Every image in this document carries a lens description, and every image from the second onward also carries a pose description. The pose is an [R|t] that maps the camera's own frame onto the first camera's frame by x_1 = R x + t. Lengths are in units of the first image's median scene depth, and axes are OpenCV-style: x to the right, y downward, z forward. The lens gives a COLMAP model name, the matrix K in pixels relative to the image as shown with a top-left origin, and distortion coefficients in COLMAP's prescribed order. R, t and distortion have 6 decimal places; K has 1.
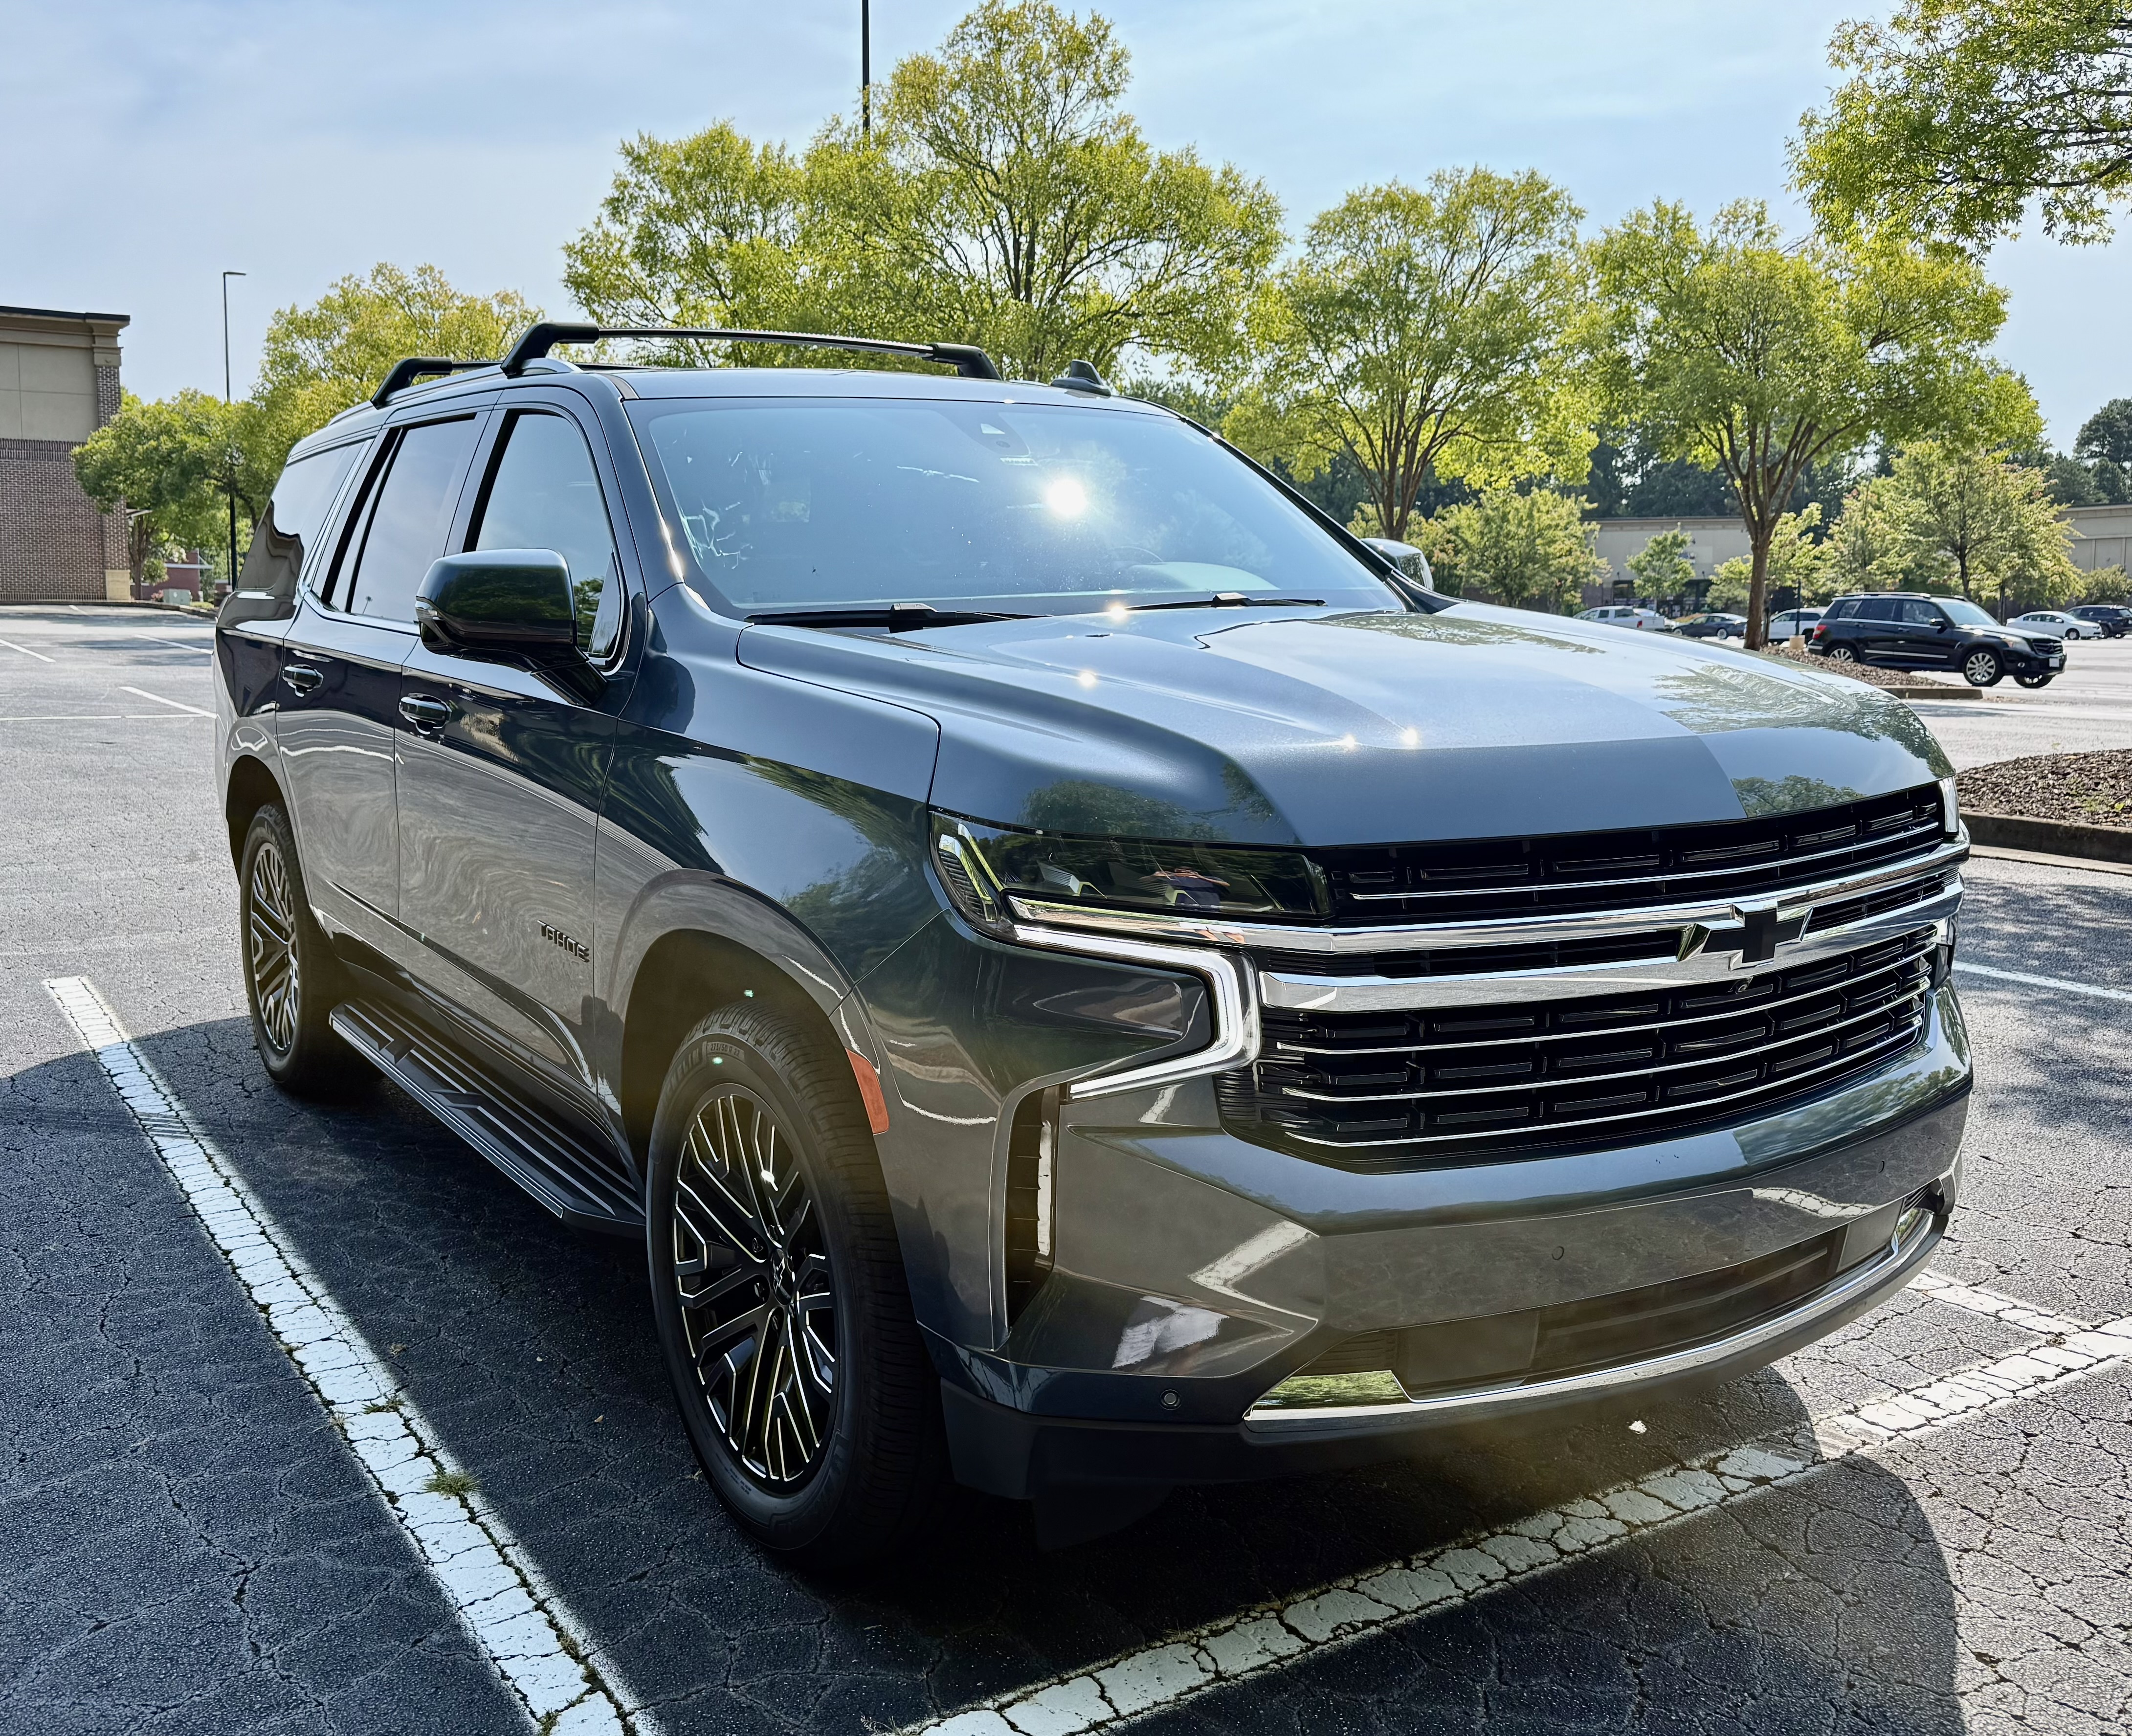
lens RADIAL K [[1920.5, 0, 1066.0], [0, 1920.5, 868.0], [0, 0, 1]] dist [-0.002794, -0.002528]
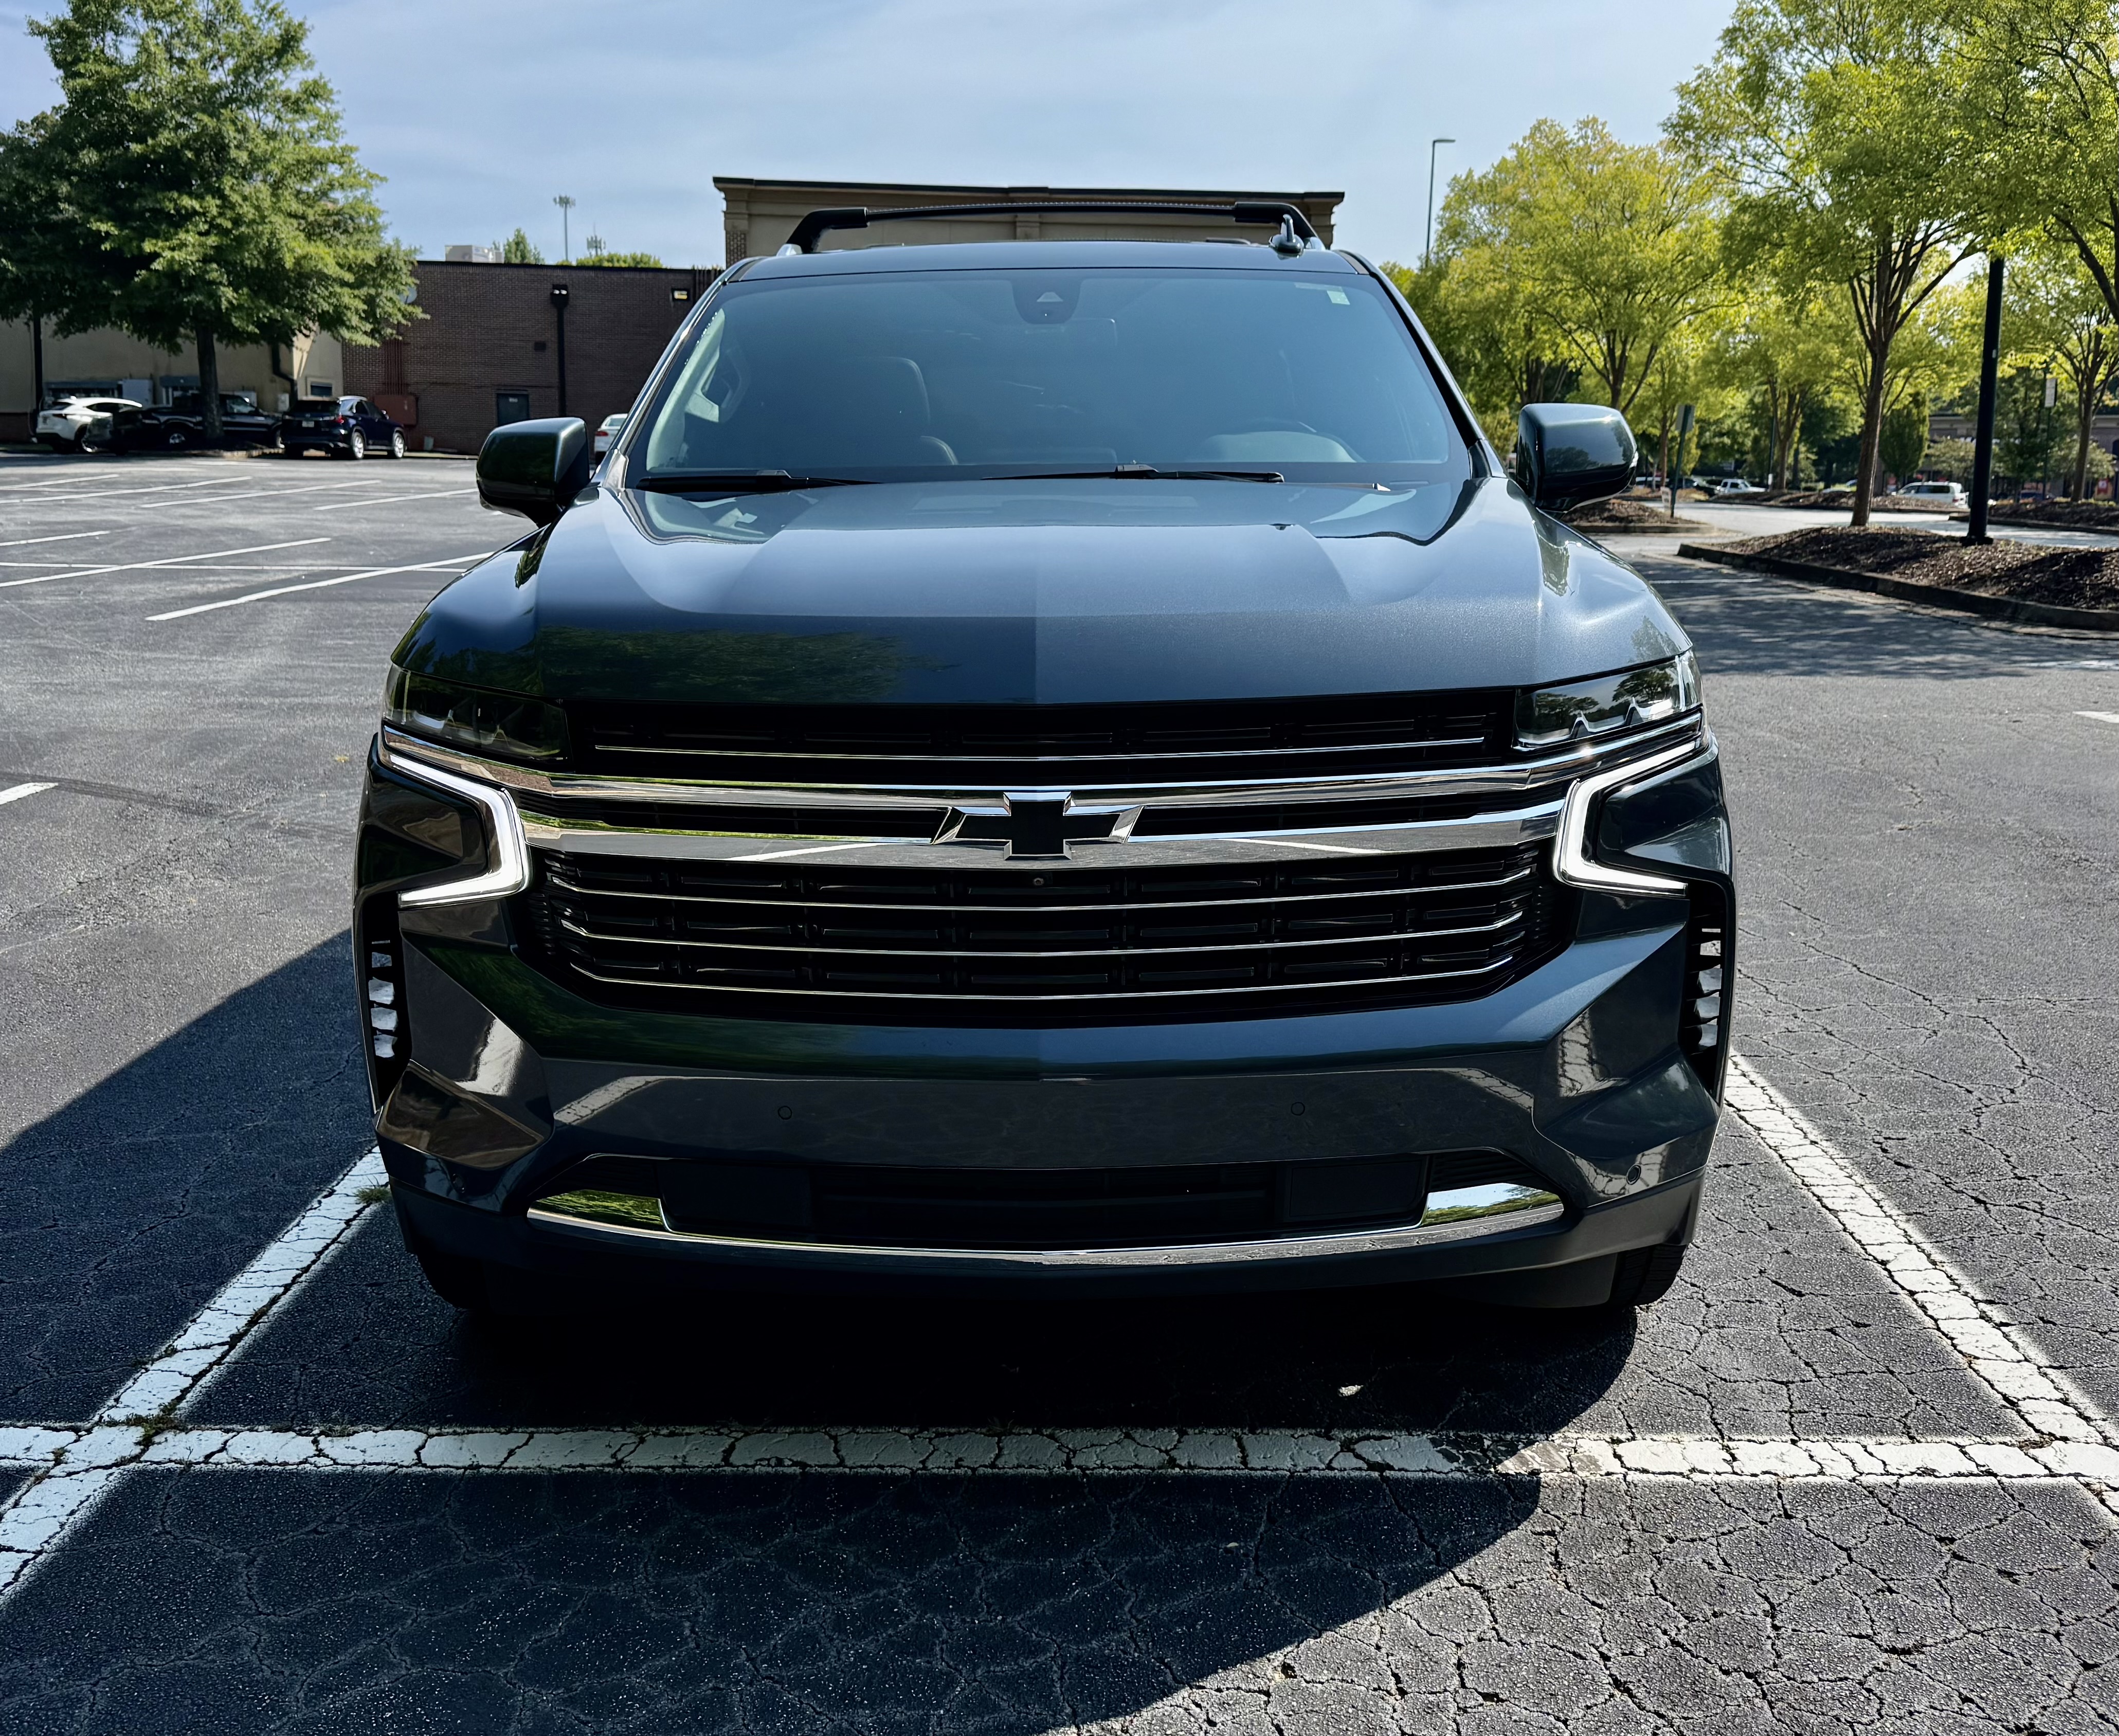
lens RADIAL K [[2071.9, 0, 1060.7], [0, 2071.9, 796.4], [0, 0, 1]] dist [-0.001646, -0.013621]
pose [[0.845609, 0.080031, -0.527770, 0.870157], [-0.071528, 0.996769, 0.036546, -0.017403], [0.528989, 0.006847, 0.848601, 0.132377]]
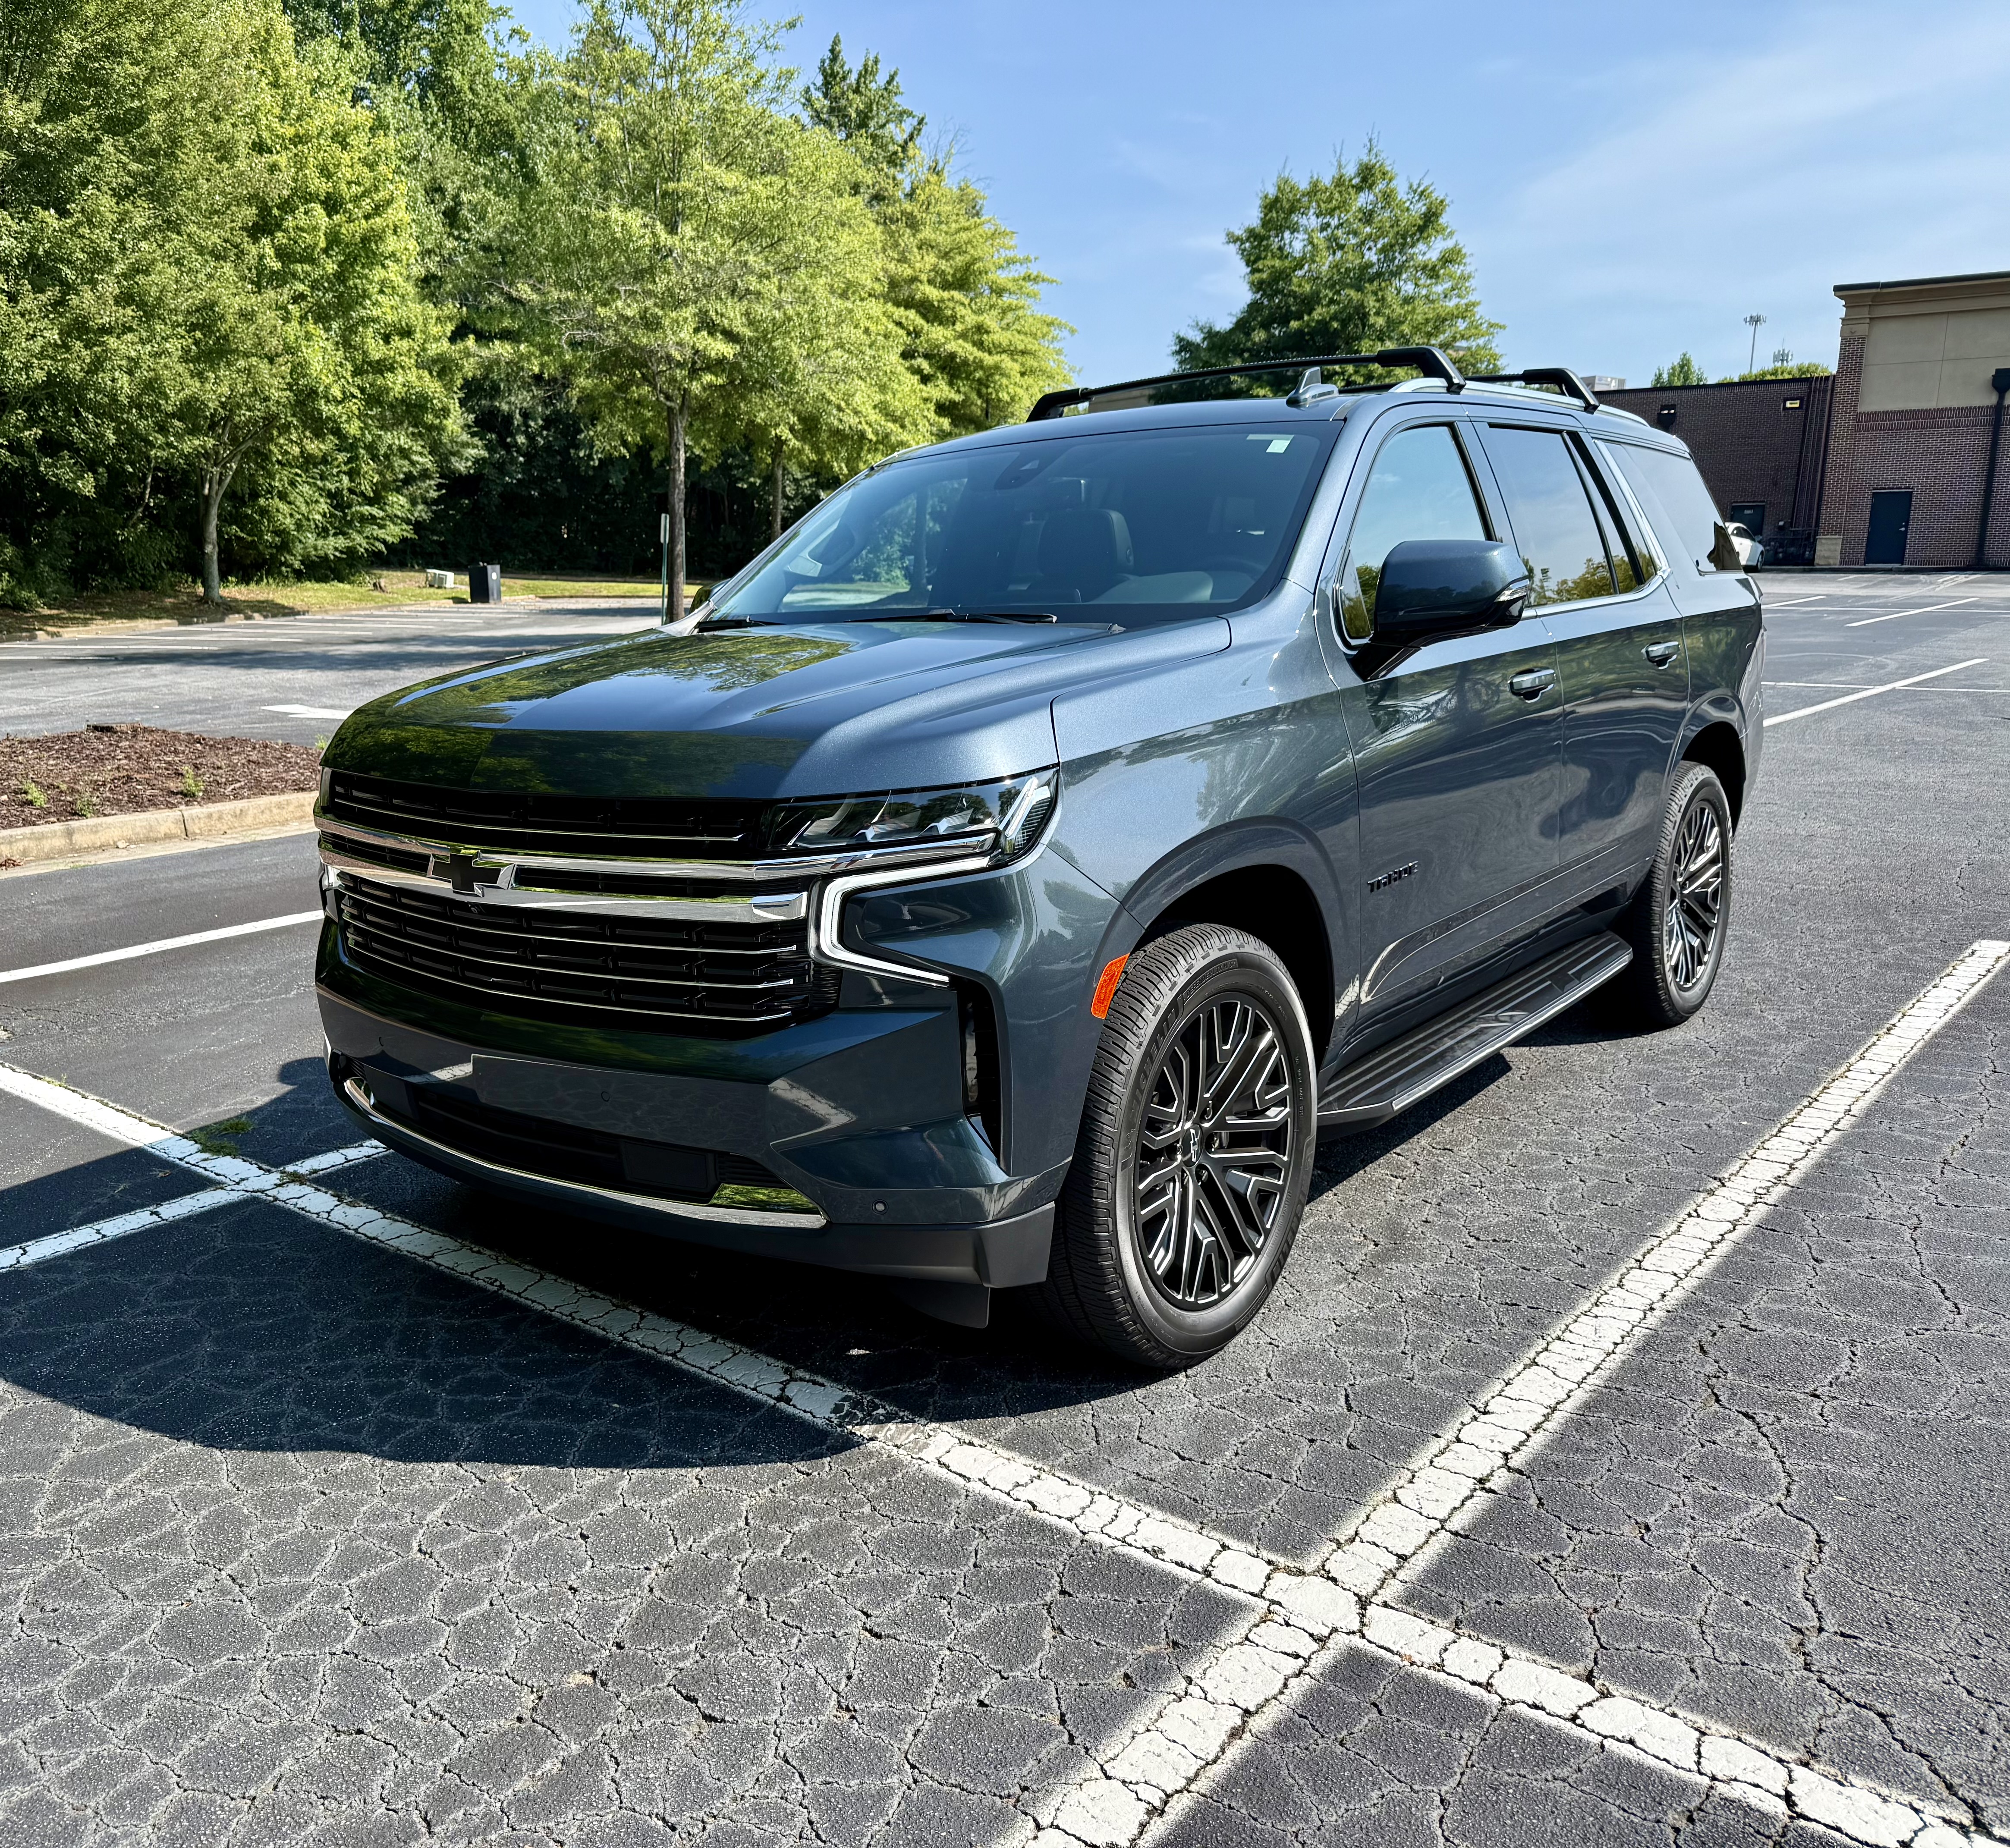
lens RADIAL K [[1758.6, 0, 855.4], [0, 1758.6, 923.1], [0, 0, 1]] dist [-0.007938, 0.085833]
pose [[0.291589, 0.172695, -0.940825, 1.587808], [-0.118288, 0.982528, 0.143689, -0.140515], [0.949202, 0.069390, 0.306922, 0.843138]]
